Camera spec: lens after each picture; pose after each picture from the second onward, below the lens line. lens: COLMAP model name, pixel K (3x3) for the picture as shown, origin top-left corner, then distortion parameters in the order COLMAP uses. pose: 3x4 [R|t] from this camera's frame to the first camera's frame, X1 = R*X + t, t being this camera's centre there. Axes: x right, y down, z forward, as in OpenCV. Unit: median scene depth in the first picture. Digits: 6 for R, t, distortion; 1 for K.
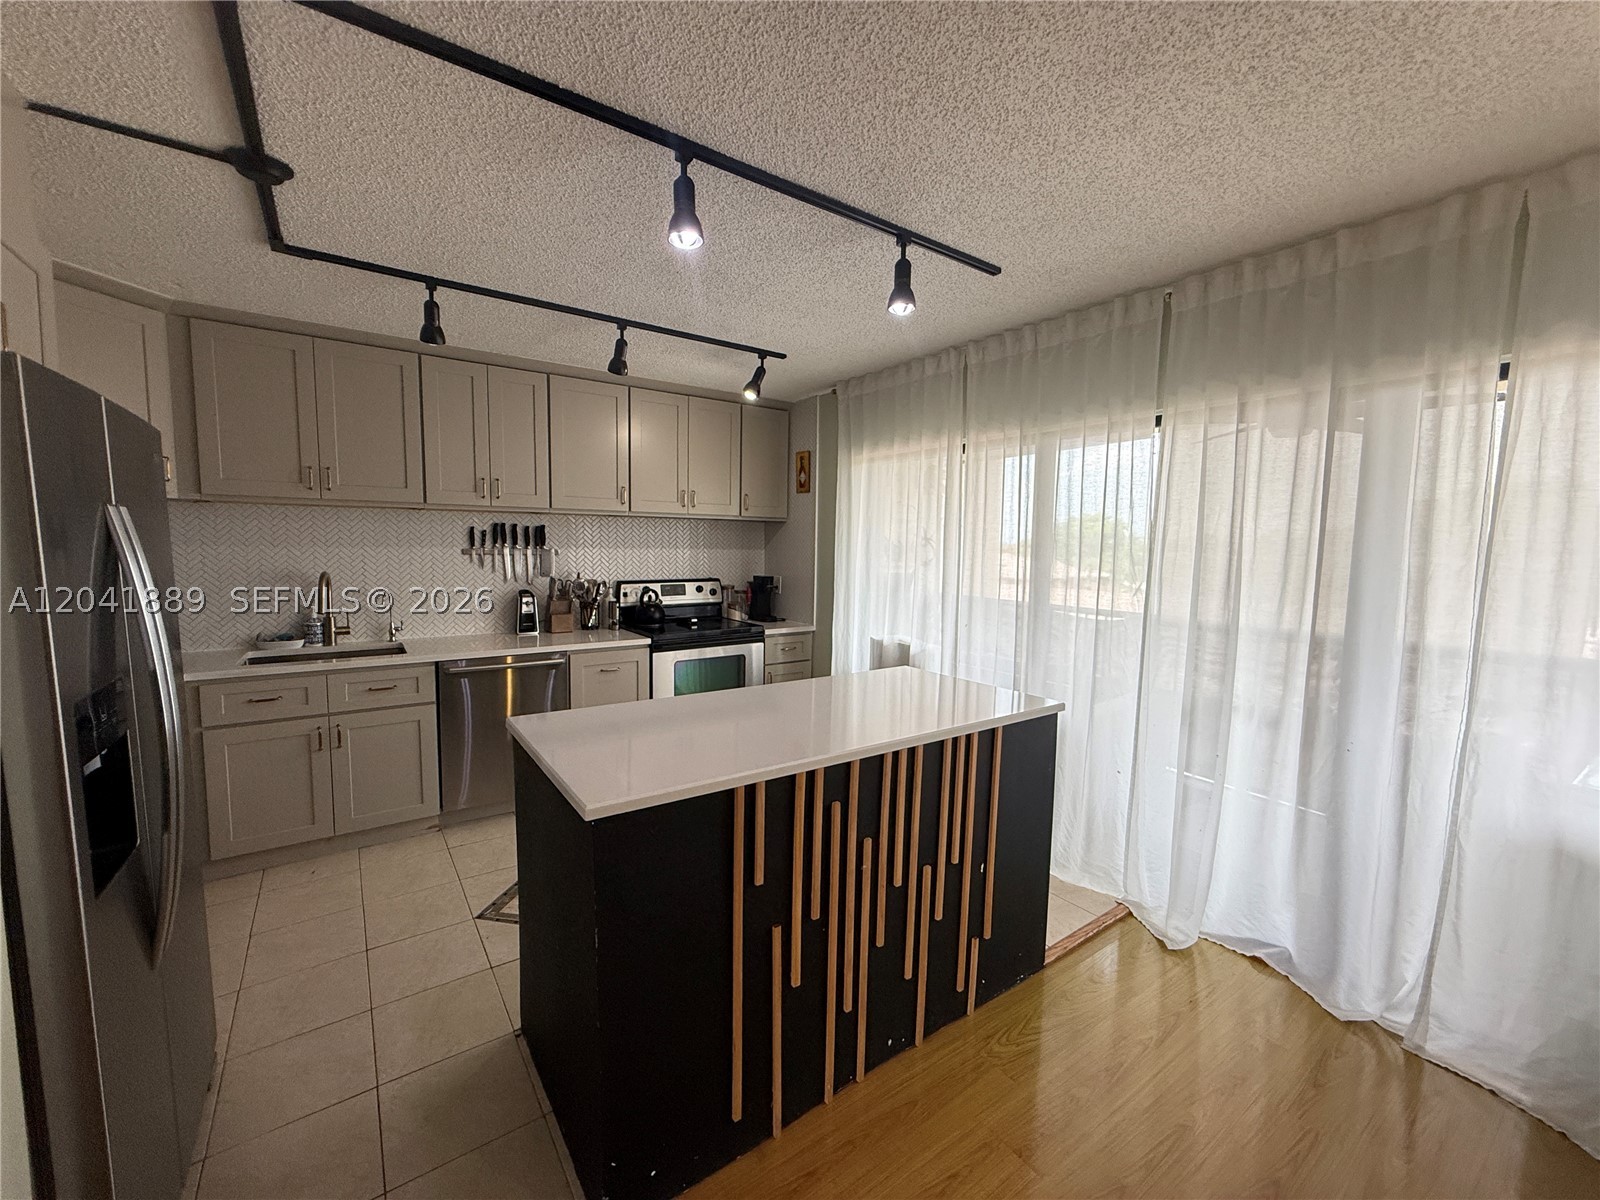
lens RADIAL K [[638.7, 0, 798.1], [0, 638.7, 596.2], [0, 0, 1]] dist [0.003181, -0.000171]
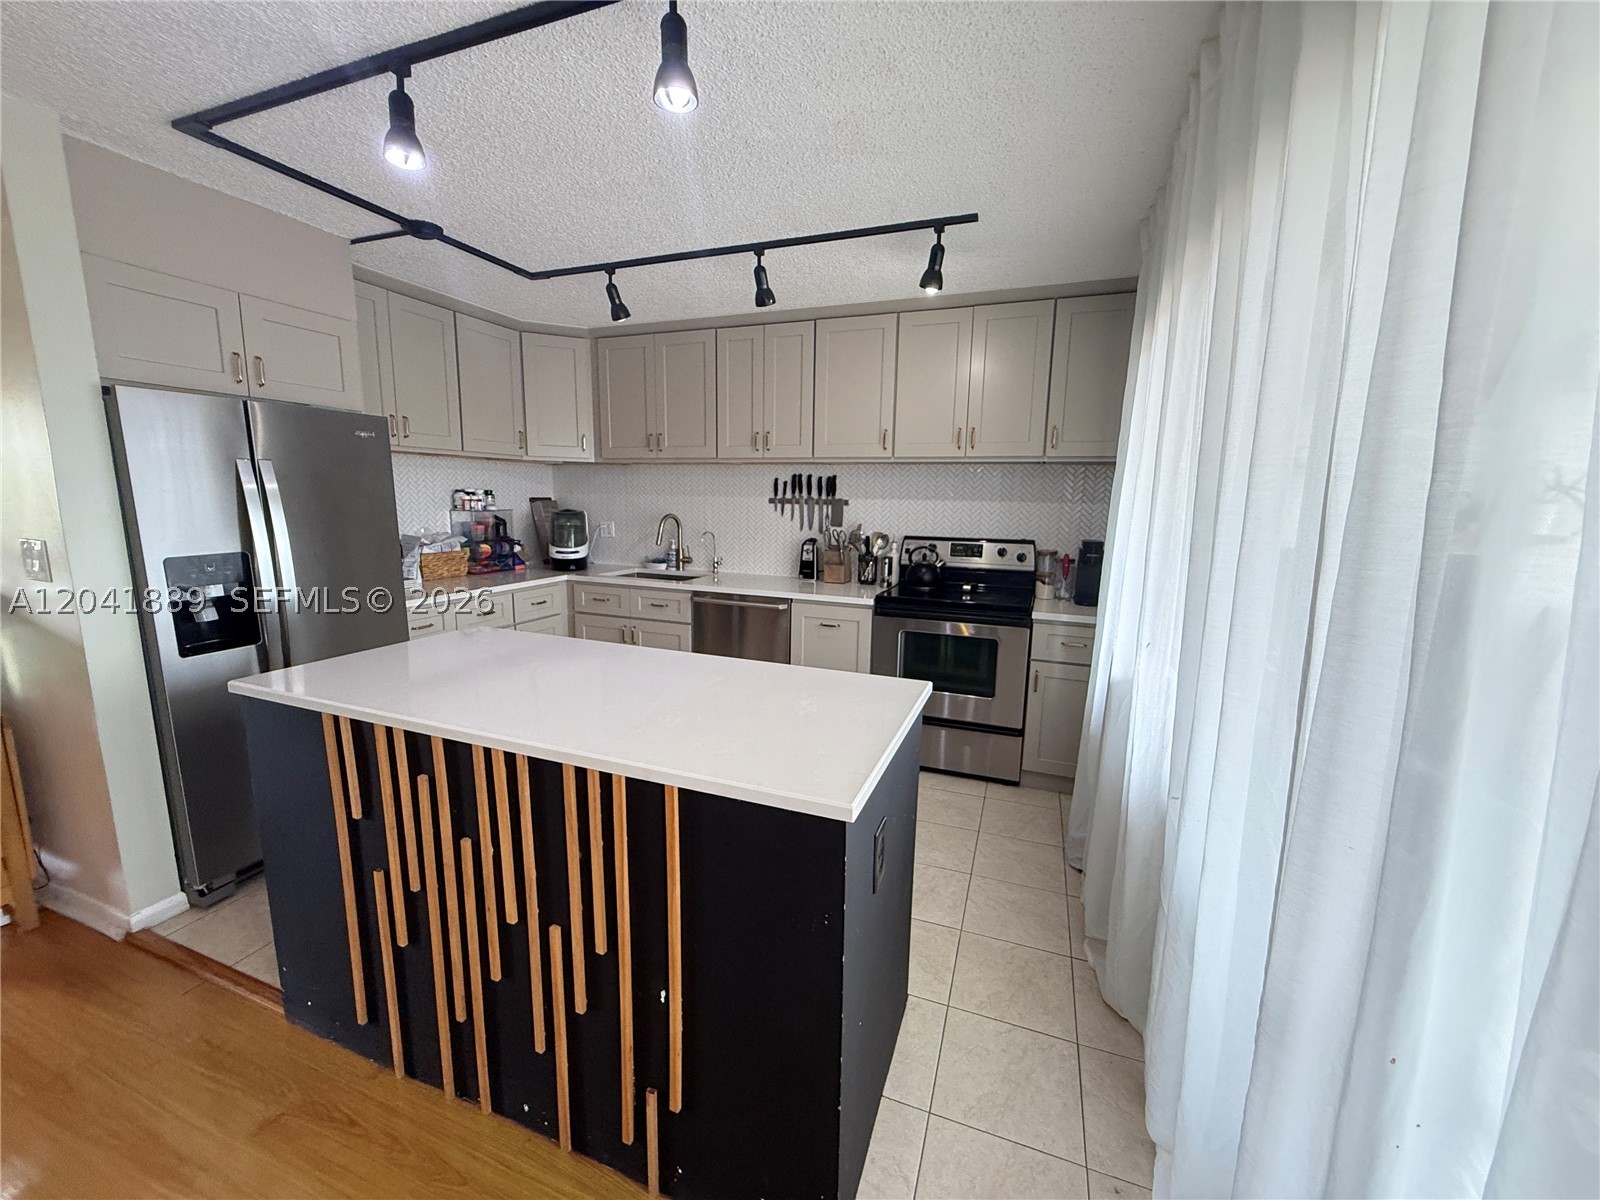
lens RADIAL K [[638.7, 0, 795.6], [0, 638.7, 598.4], [0, 0, 1]] dist [0.003181, -0.000171]
pose [[0.555119, 0.130370, -0.821491, 0.440845], [-0.079251, 0.991437, 0.103787, -0.019210], [0.827987, 0.007490, 0.560697, 0.403239]]
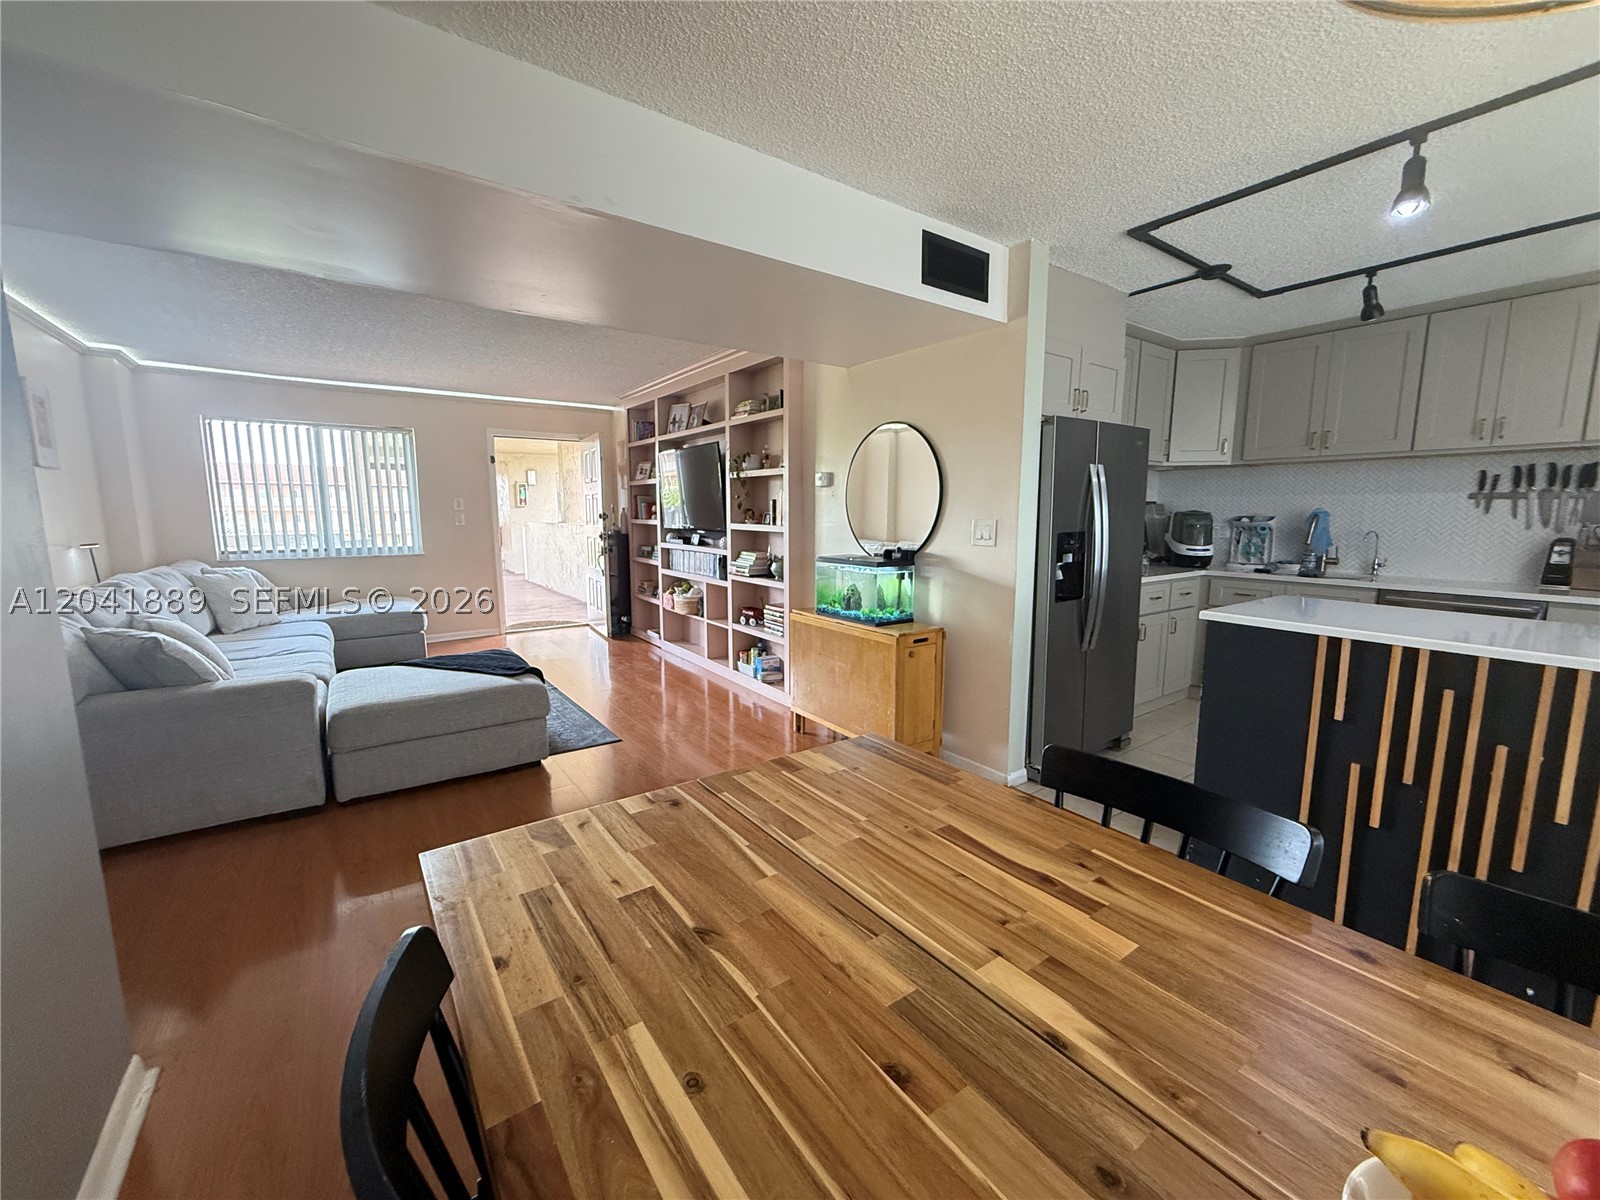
lens RADIAL K [[638.7, 0, 797.9], [0, 638.7, 599.4], [0, 0, 1]] dist [0.003181, -0.000171]
pose [[0.008881, 0.122838, -0.992387, 0.479861], [-0.085848, 0.988856, 0.121632, 0.058107], [0.996269, 0.084114, 0.019328, -0.058076]]
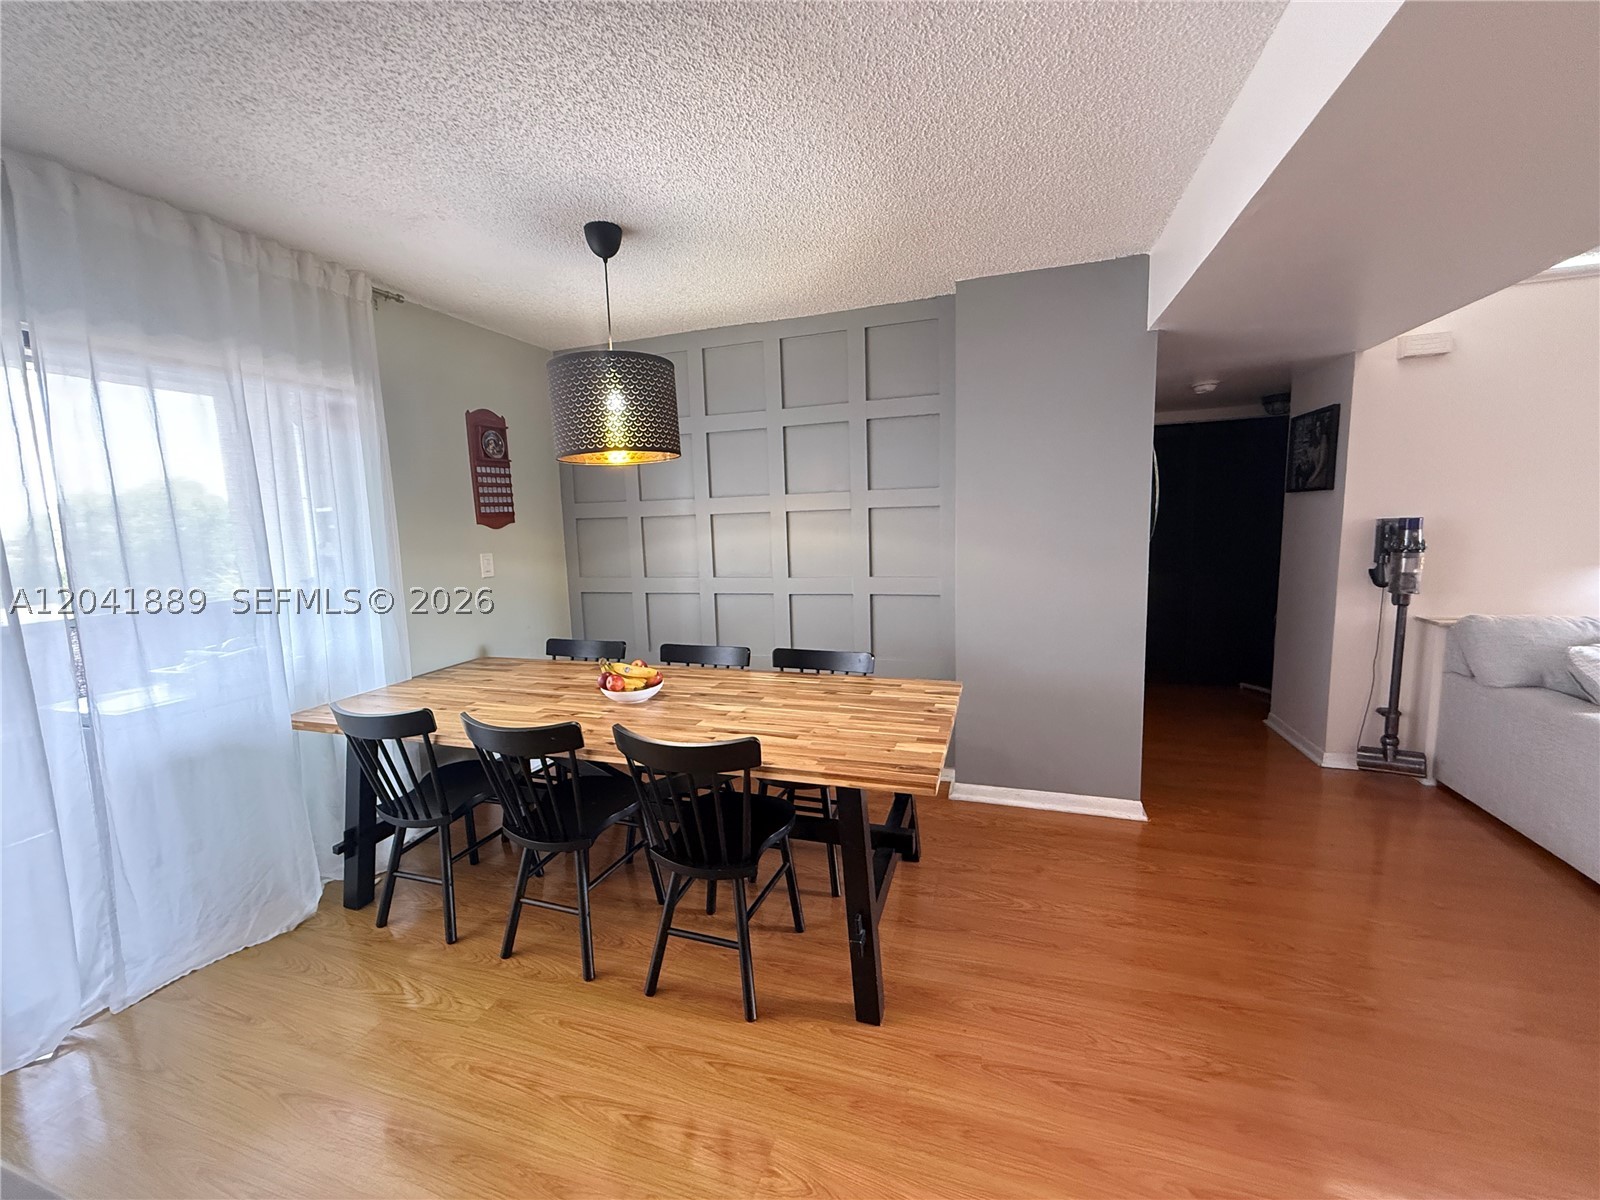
lens RADIAL K [[638.7, 0, 799.3], [0, 638.7, 602.4], [0, 0, 1]] dist [0.003181, -0.000171]
pose [[-0.600191, -0.104468, 0.793005, -0.222545], [0.088109, 0.976765, 0.195362, -0.014479], [-0.794989, 0.187125, -0.577041, 0.311386]]
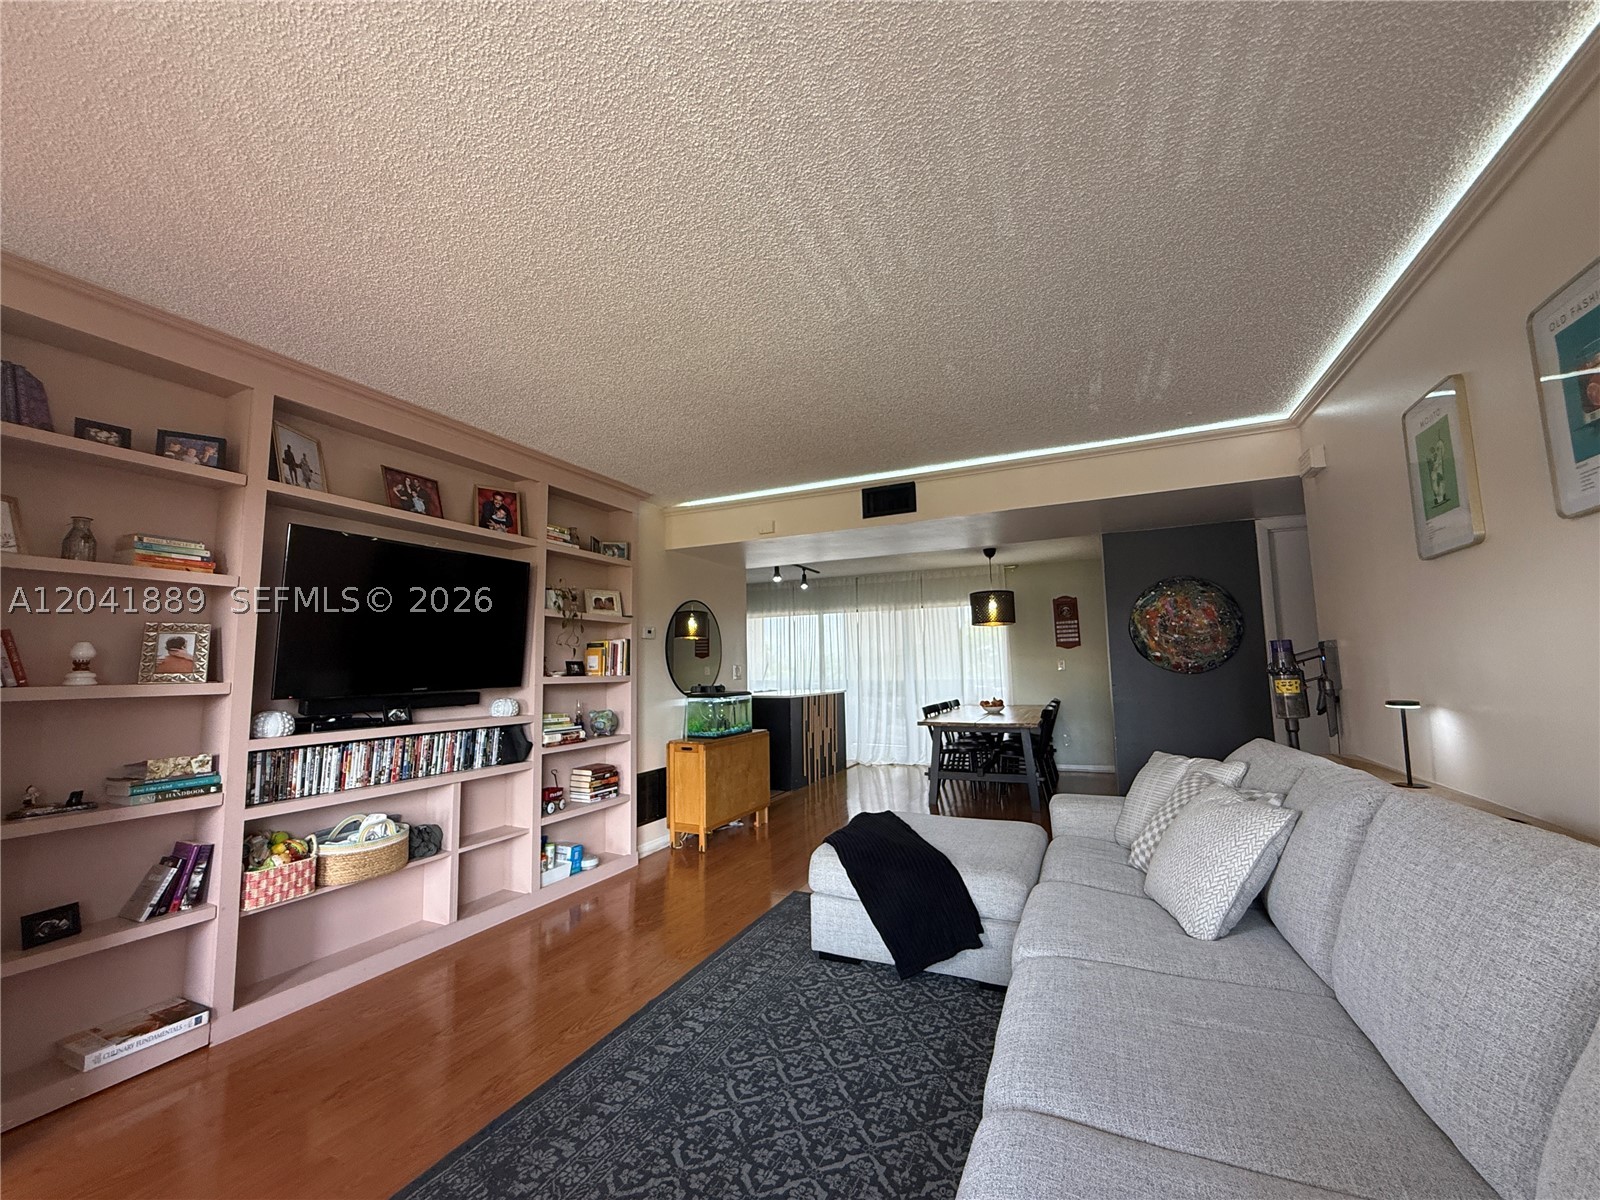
lens RADIAL K [[638.7, 0, 798.1], [0, 638.7, 597.0], [0, 0, 1]] dist [0.003181, -0.000171]
pose [[0.862192, 0.025416, 0.505944, -0.978914], [0.073055, 0.982062, -0.173828, 0.151691], [-0.501286, 0.186835, 0.844870, -1.194872]]
